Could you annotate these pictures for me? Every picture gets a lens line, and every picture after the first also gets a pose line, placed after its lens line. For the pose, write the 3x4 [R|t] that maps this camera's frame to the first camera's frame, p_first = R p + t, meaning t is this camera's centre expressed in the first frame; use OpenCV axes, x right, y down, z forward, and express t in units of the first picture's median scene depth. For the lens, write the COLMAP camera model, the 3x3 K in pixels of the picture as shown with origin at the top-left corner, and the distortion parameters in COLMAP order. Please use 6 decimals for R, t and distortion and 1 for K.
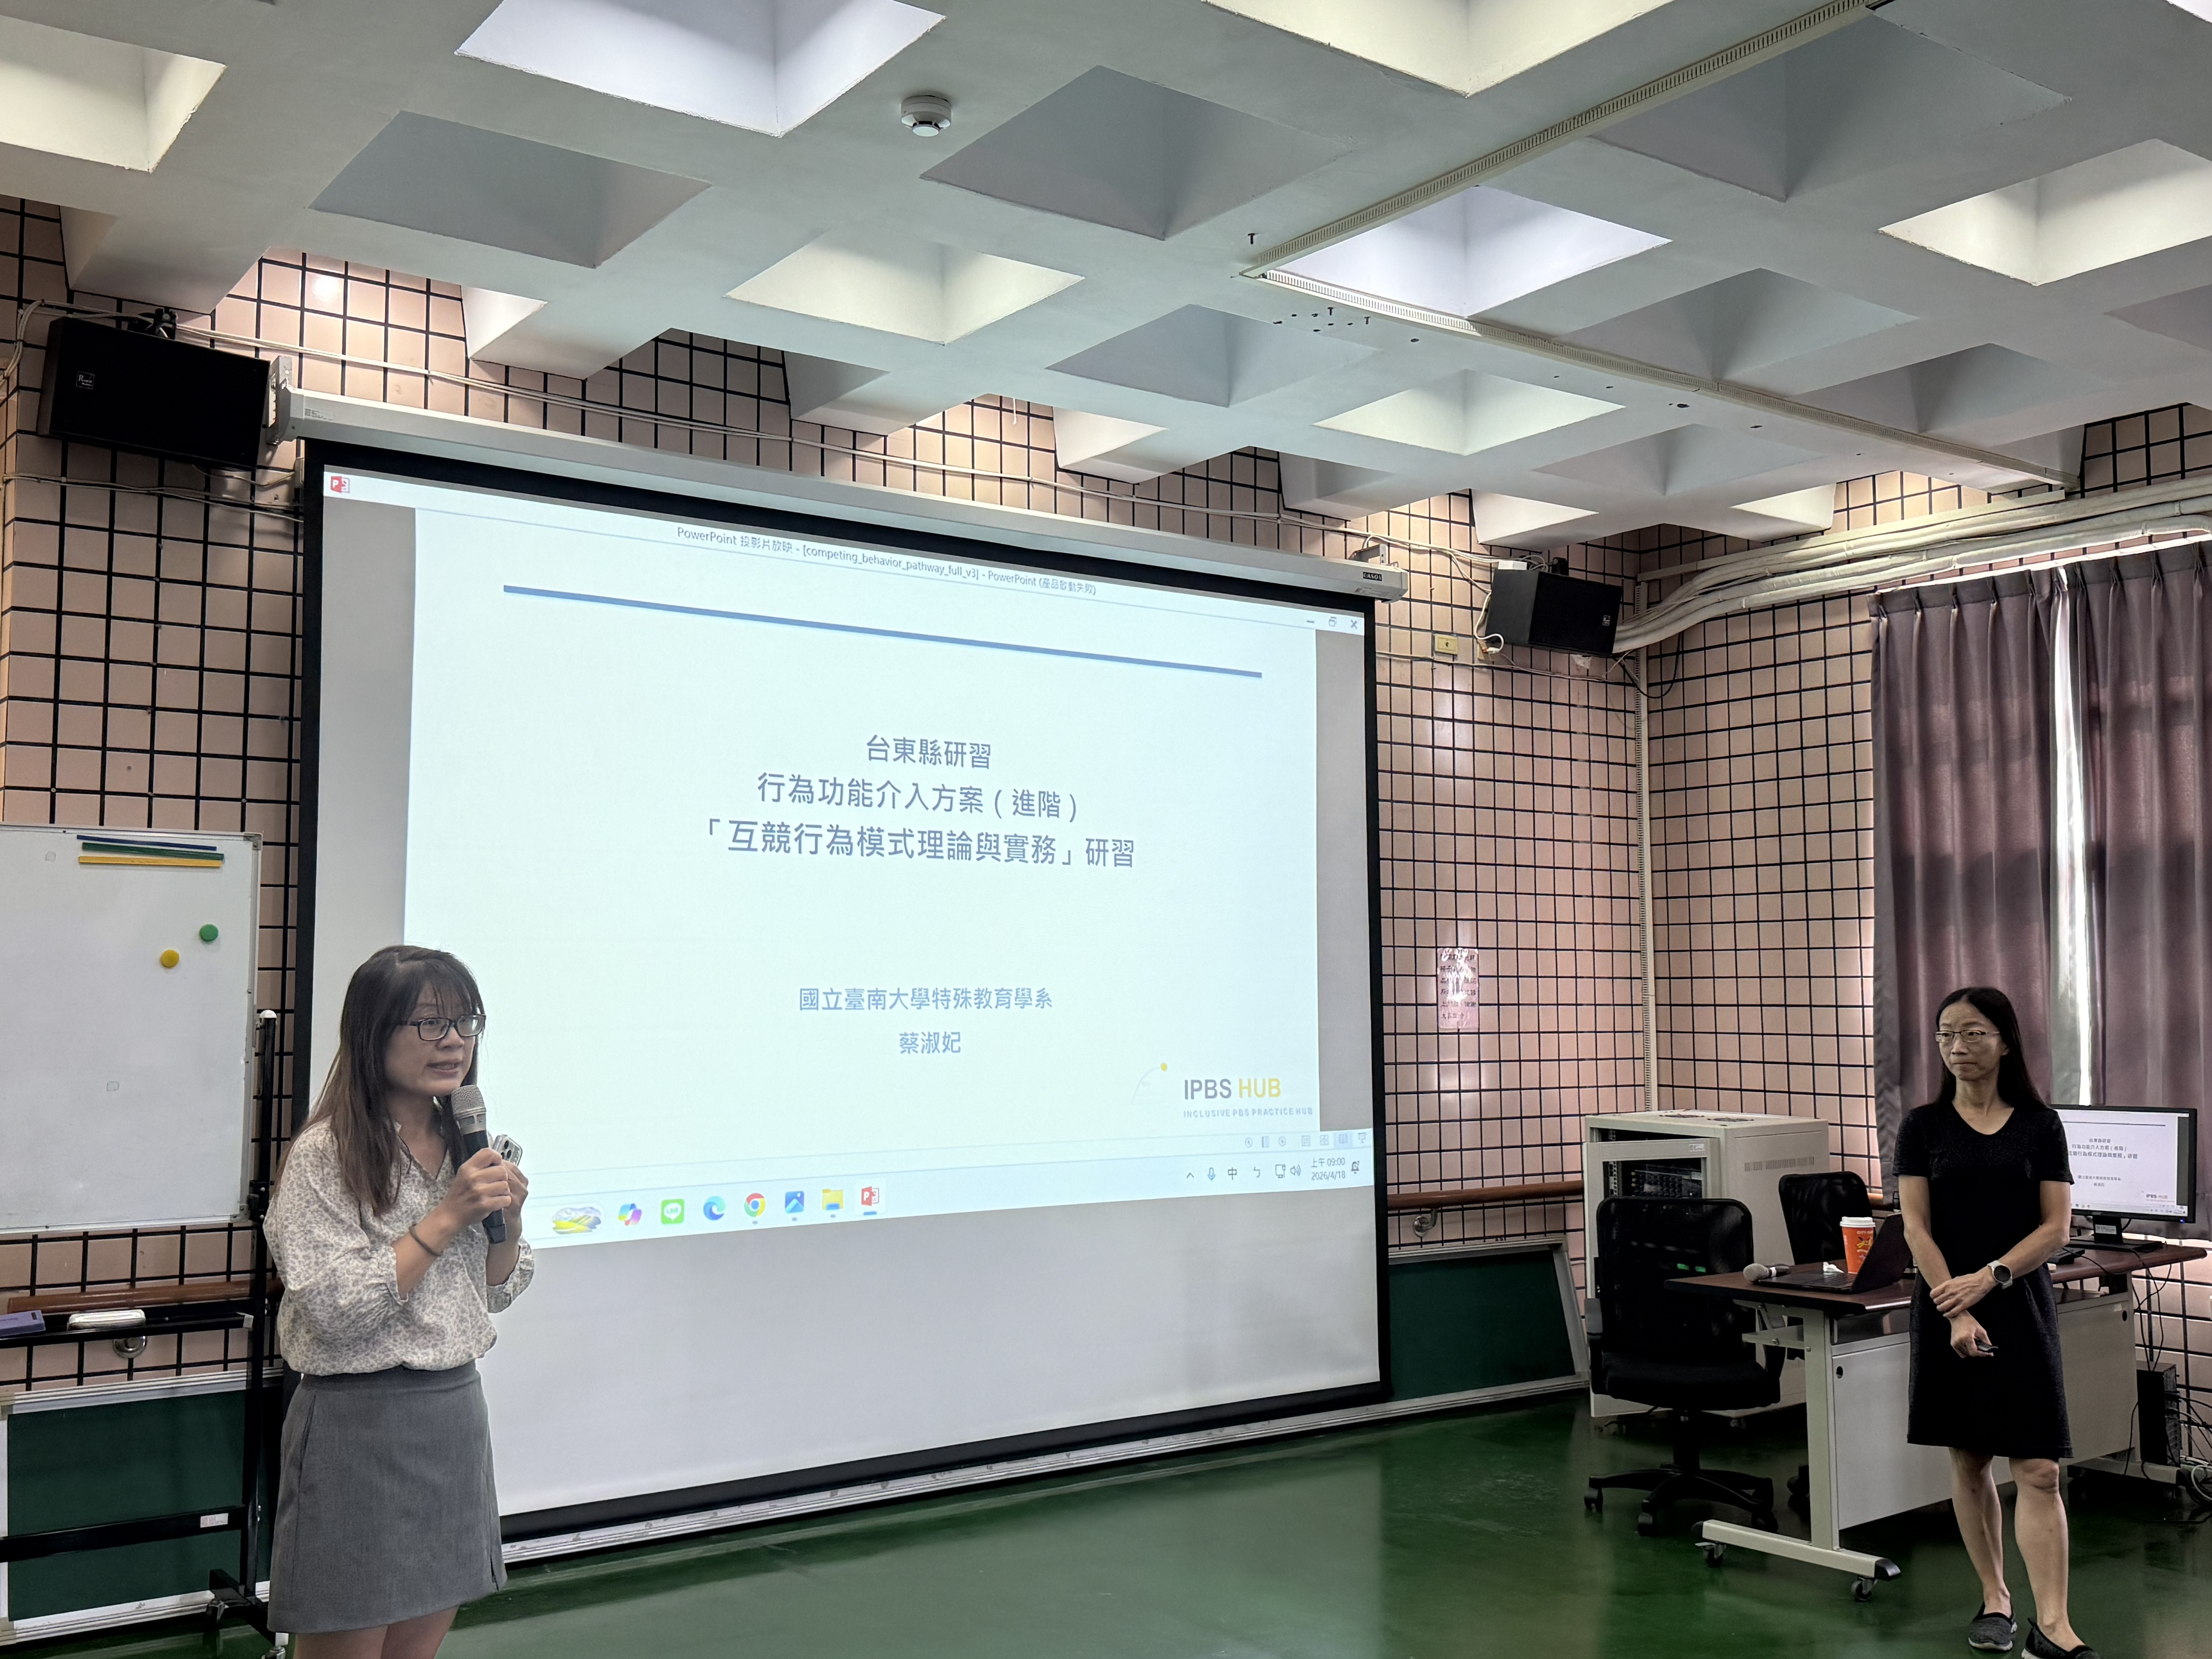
lens RADIAL K [[2078.0, 0, 1106.0], [0, 2078.0, 829.5], [0, 0, 1]] dist [0.194205, -0.400387]
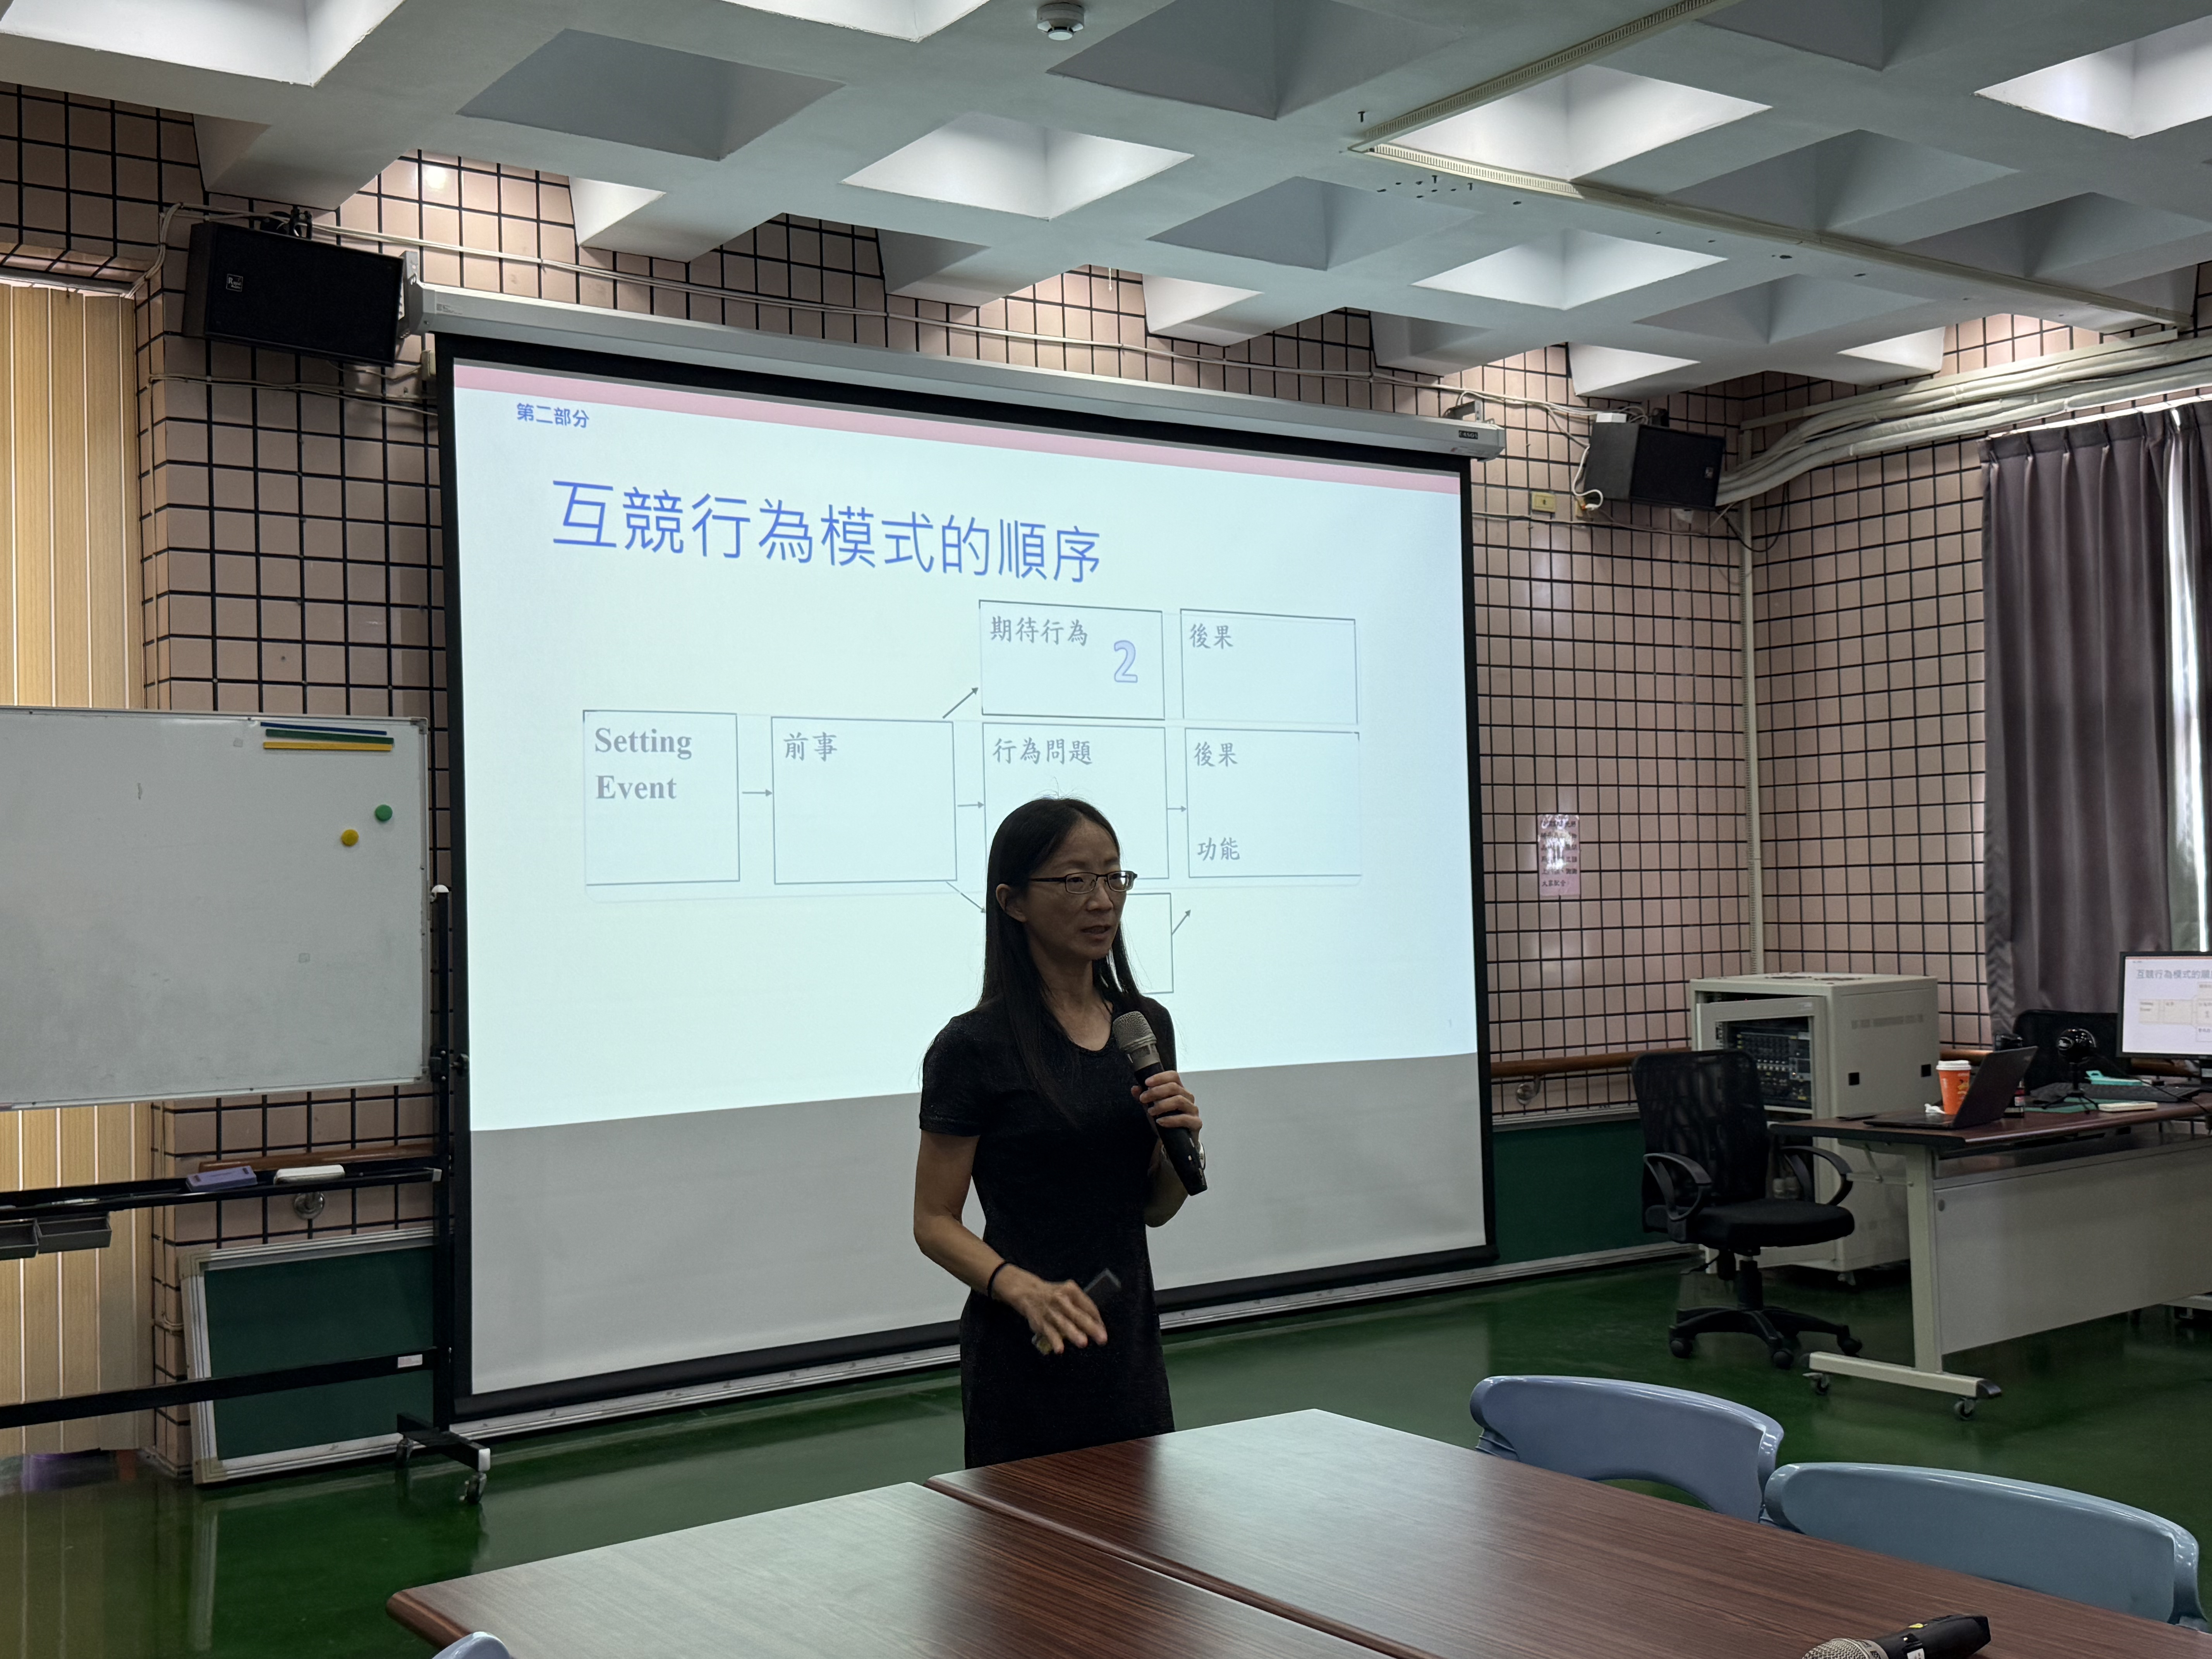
lens RADIAL K [[2344.2, 0, 1106.0], [0, 2344.2, 829.5], [0, 0, 1]] dist [0.204109, -0.446523]
pose [[0.999671, -0.021329, -0.014268, -0.030922], [0.022032, 0.998452, 0.051066, 0.002940], [0.013157, -0.051364, 0.998593, -0.119694]]
